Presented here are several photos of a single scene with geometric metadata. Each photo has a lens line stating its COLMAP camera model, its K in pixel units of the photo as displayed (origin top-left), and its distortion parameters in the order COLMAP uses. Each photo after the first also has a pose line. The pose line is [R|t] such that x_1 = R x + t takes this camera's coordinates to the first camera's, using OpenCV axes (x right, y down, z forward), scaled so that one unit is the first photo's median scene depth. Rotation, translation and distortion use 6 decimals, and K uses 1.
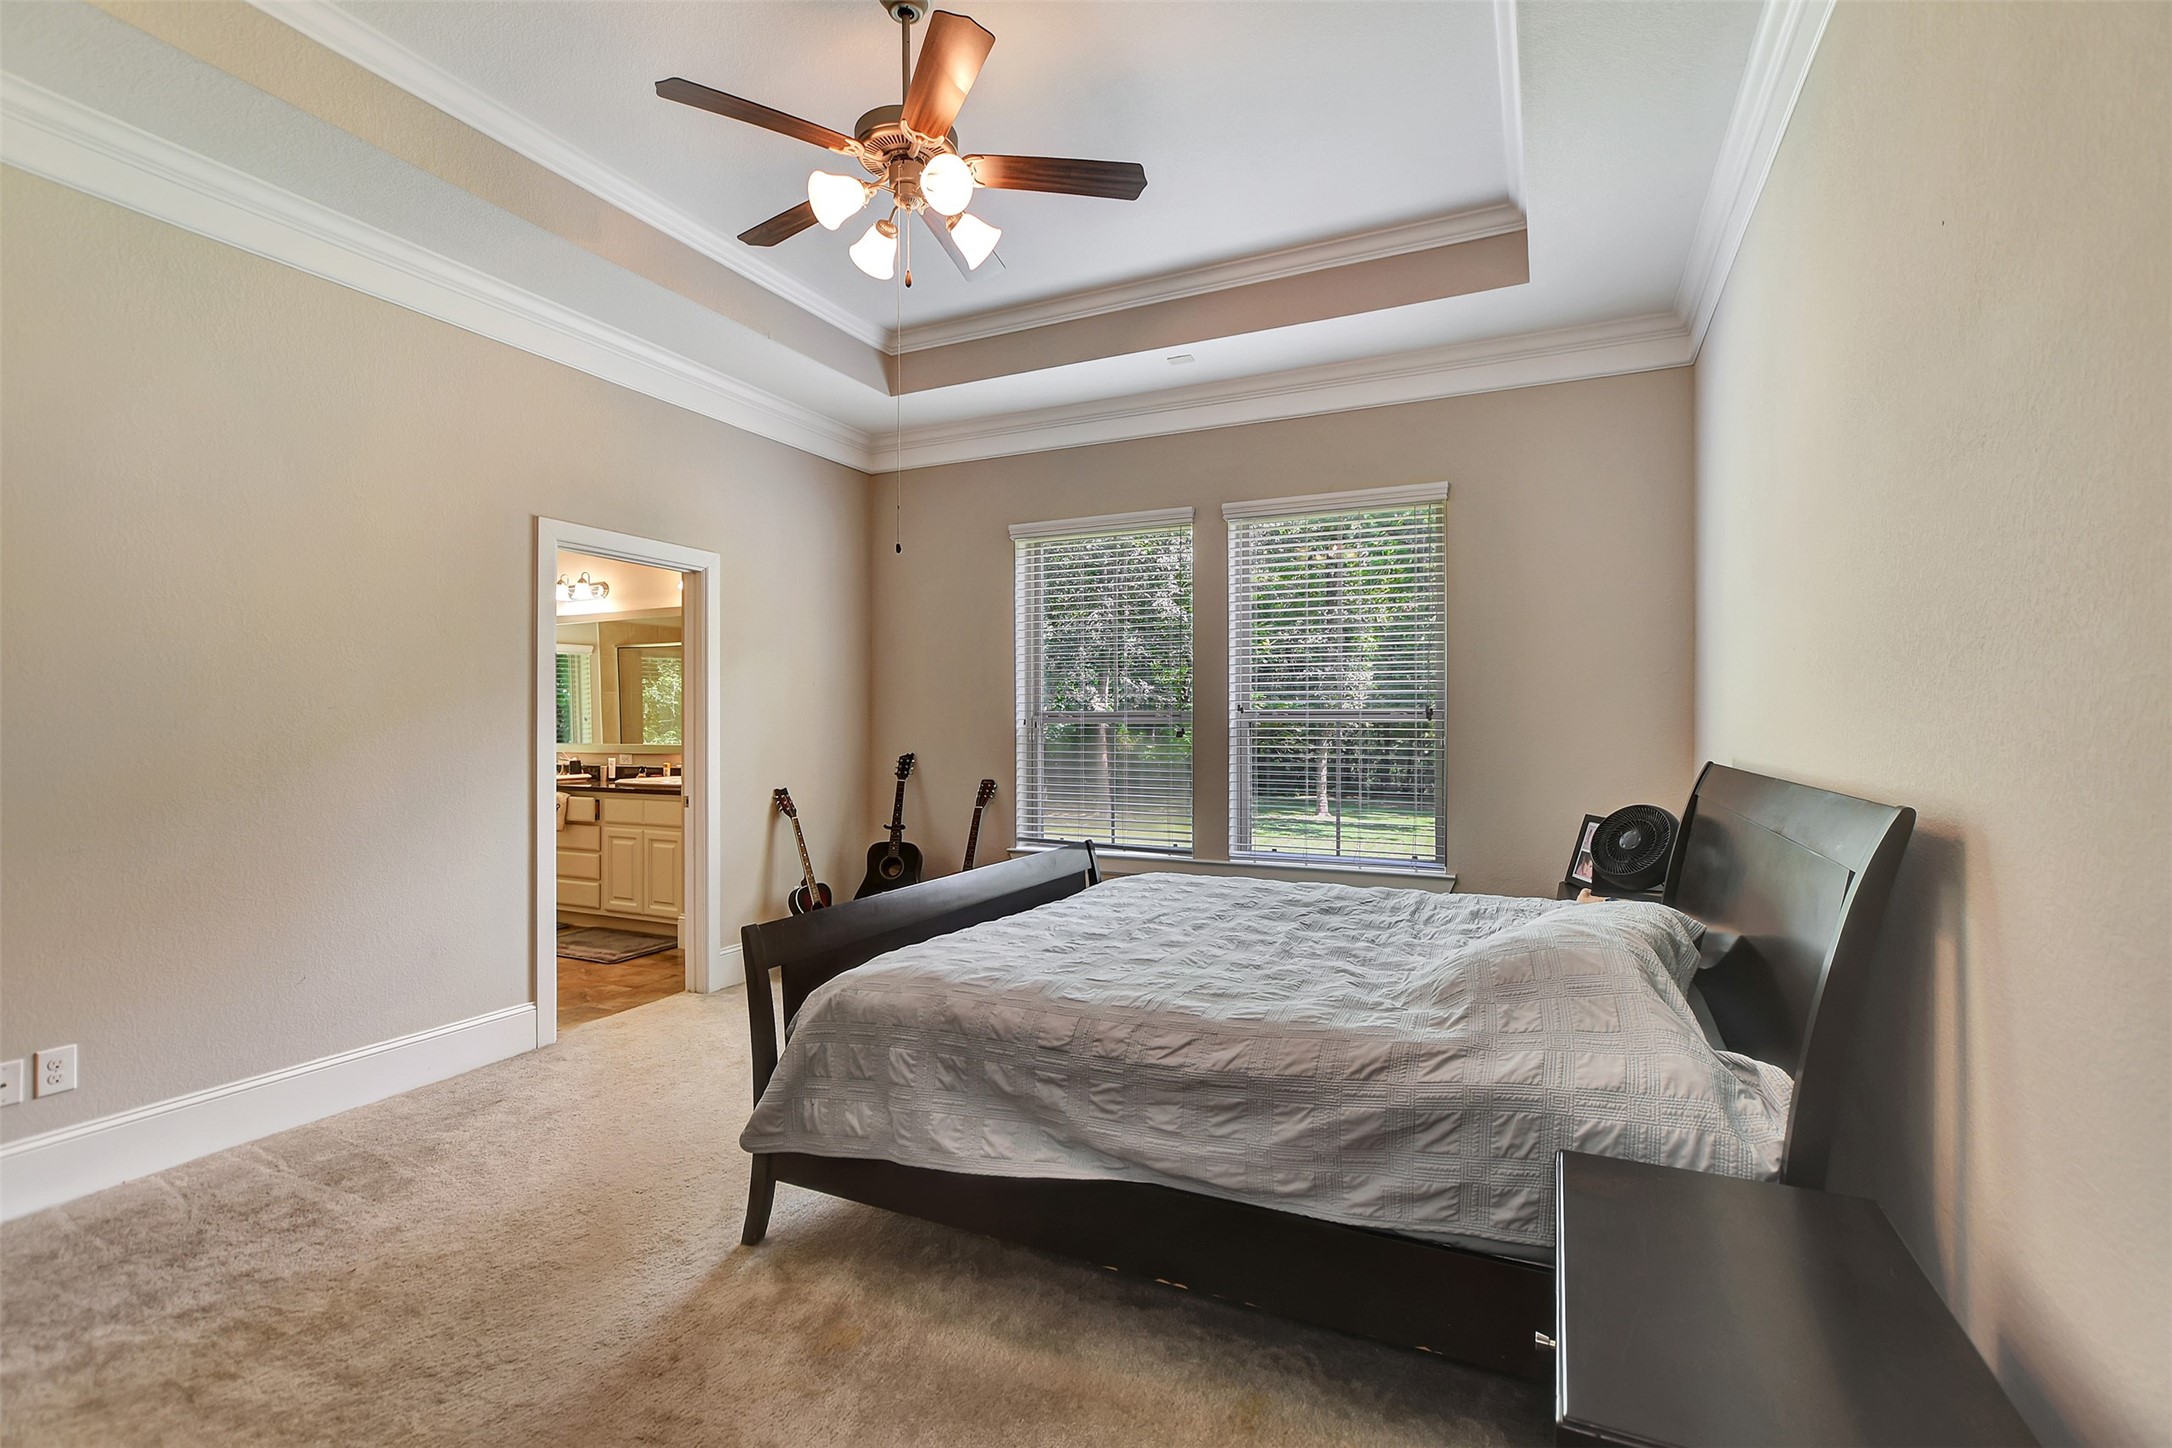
lens RADIAL K [[971.1, 0, 1088.6], [0, 971.1, 724.7], [0, 0, 1]] dist [-0.016531, 0.003322]
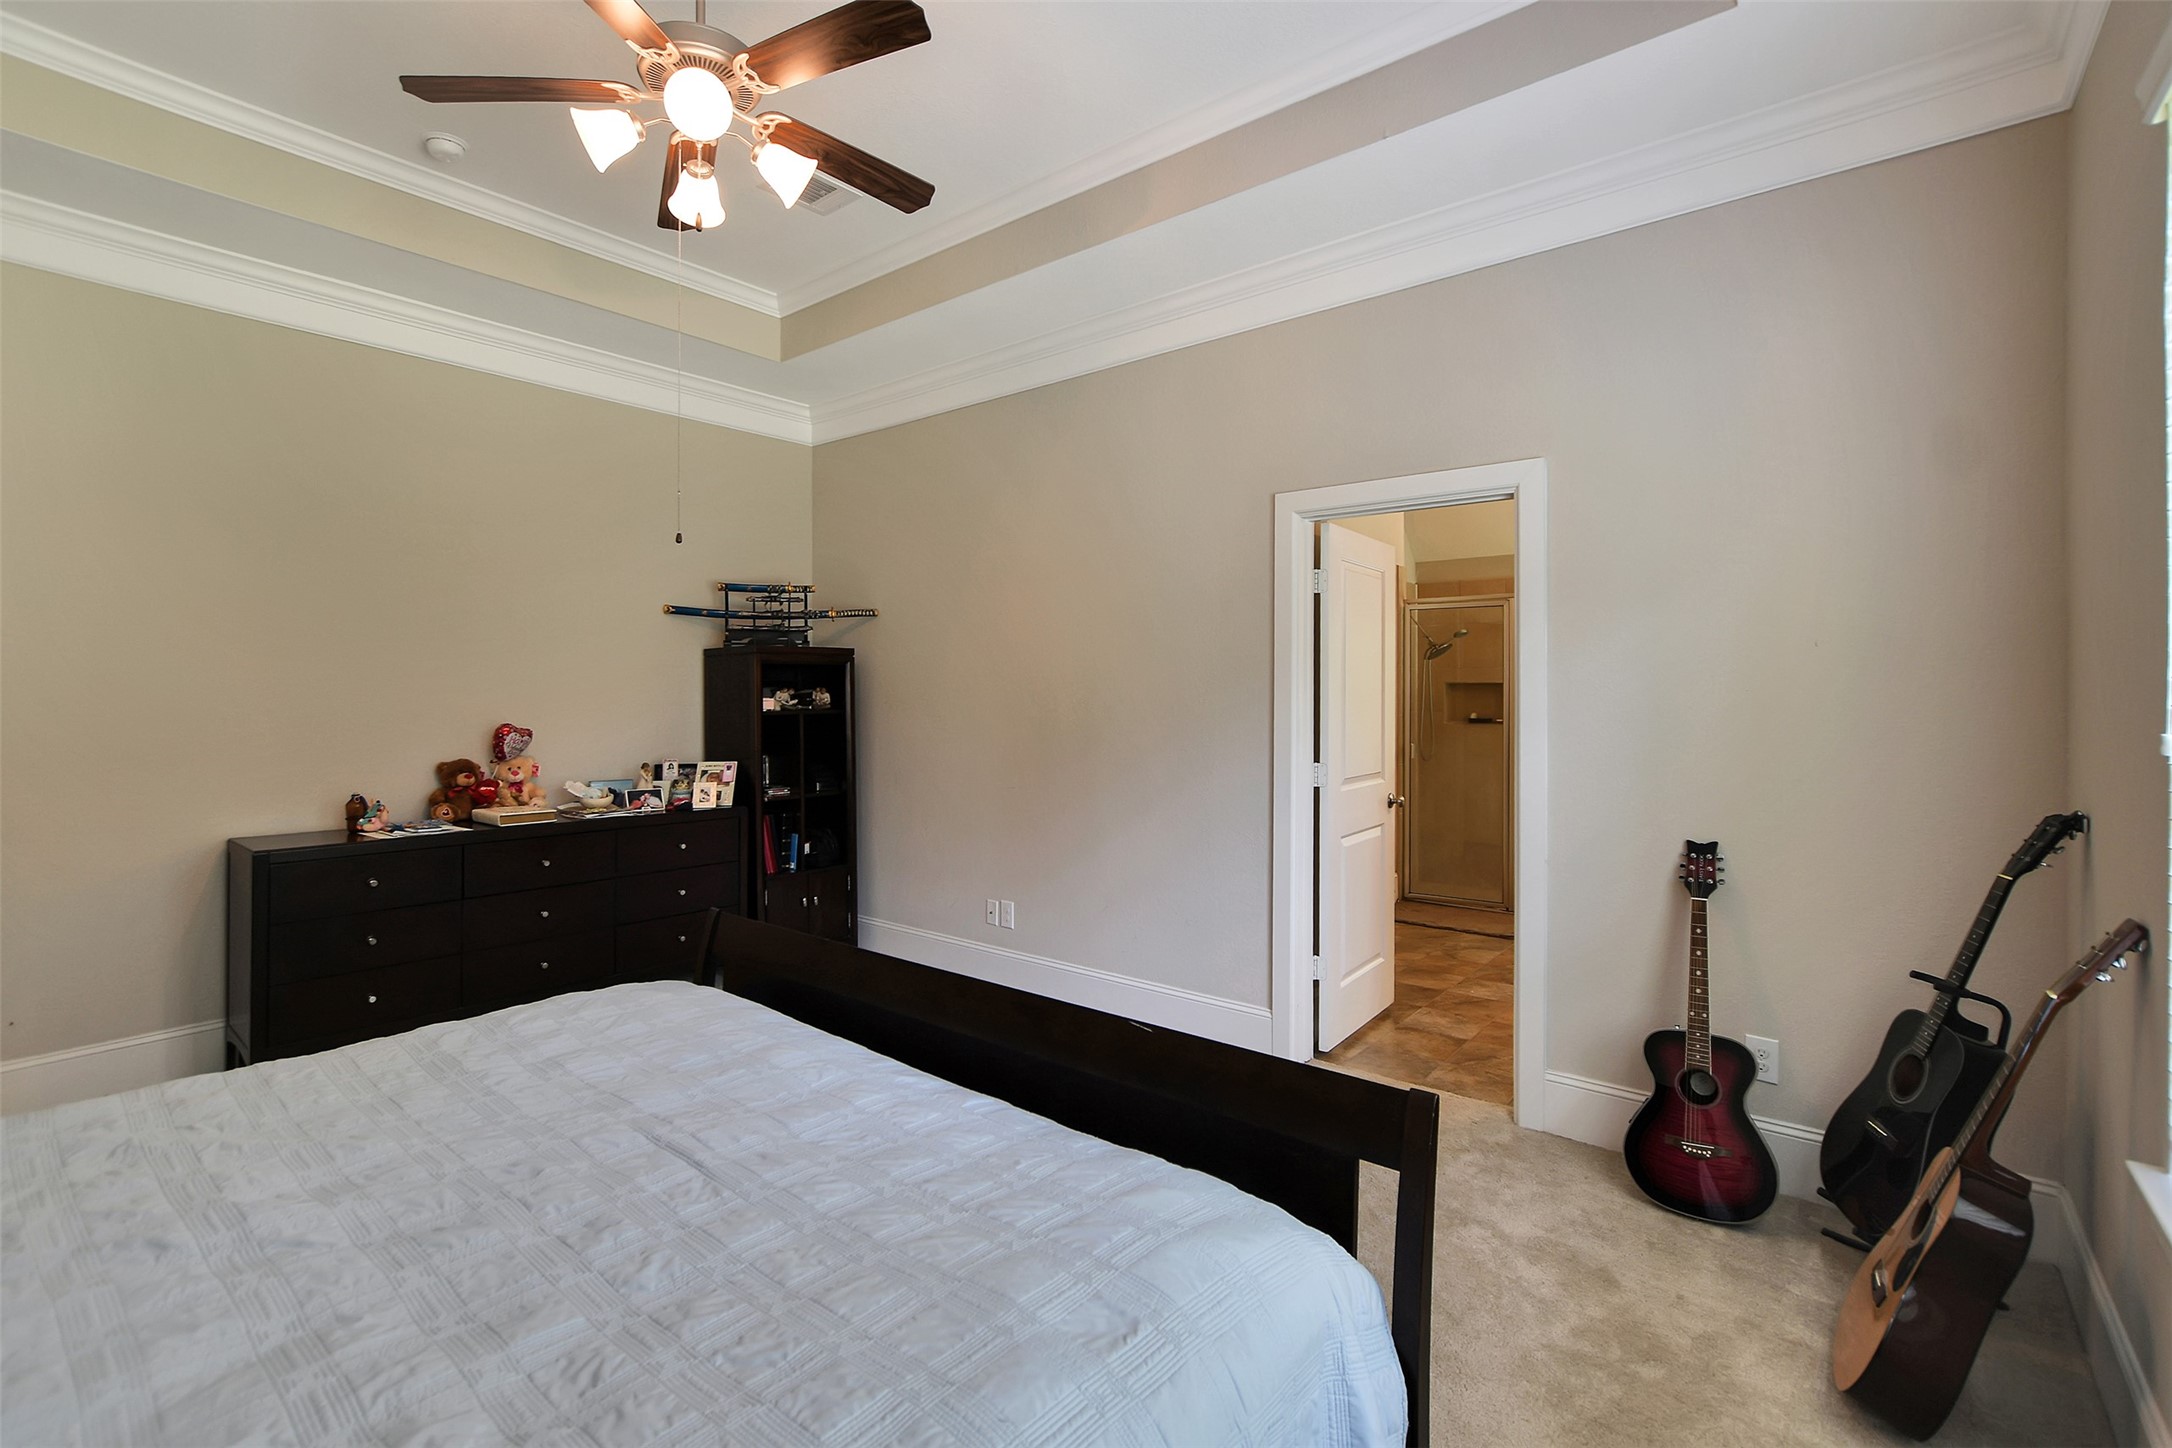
lens RADIAL K [[971.1, 0, 1086.0], [0, 971.1, 708.8], [0, 0, 1]] dist [-0.016531, 0.003322]
pose [[-0.220332, 0.012469, -0.975345, 0.389185], [-0.005182, 0.999889, 0.013953, -0.020644], [0.975411, 0.008129, -0.220243, 1.037151]]
